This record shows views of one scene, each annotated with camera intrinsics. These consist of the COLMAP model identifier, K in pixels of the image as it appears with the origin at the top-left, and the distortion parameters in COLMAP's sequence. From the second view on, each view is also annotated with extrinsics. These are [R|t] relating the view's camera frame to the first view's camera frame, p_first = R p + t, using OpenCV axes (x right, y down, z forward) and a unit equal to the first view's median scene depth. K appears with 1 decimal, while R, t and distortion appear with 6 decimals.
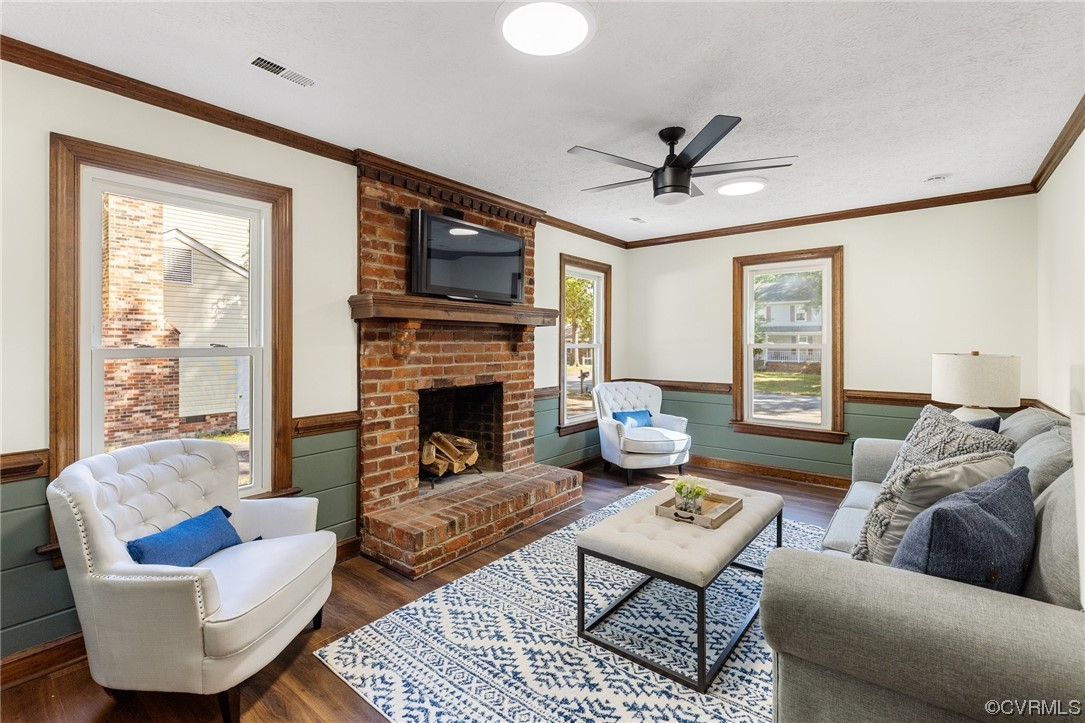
lens RADIAL K [[486.7, 0, 561.9], [0, 486.7, 349.3], [0, 0, 1]] dist [0.001302, 0.000164]
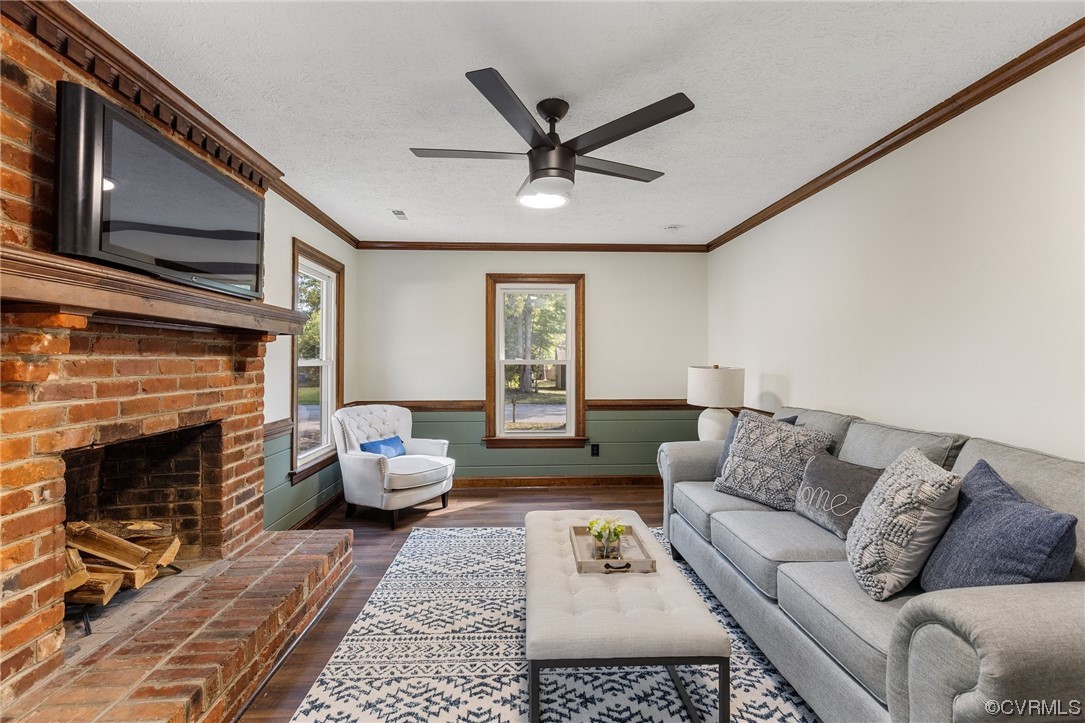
lens RADIAL K [[446.0, 0, 541.3], [0, 446.0, 364.1], [0, 0, 1]] dist [0.000444, -0.000137]
pose [[0.754063, -0.005819, 0.656777, -0.191446], [0.009251, 0.999956, -0.001762, -0.000687], [-0.656737, 0.007405, 0.754083, 0.282103]]
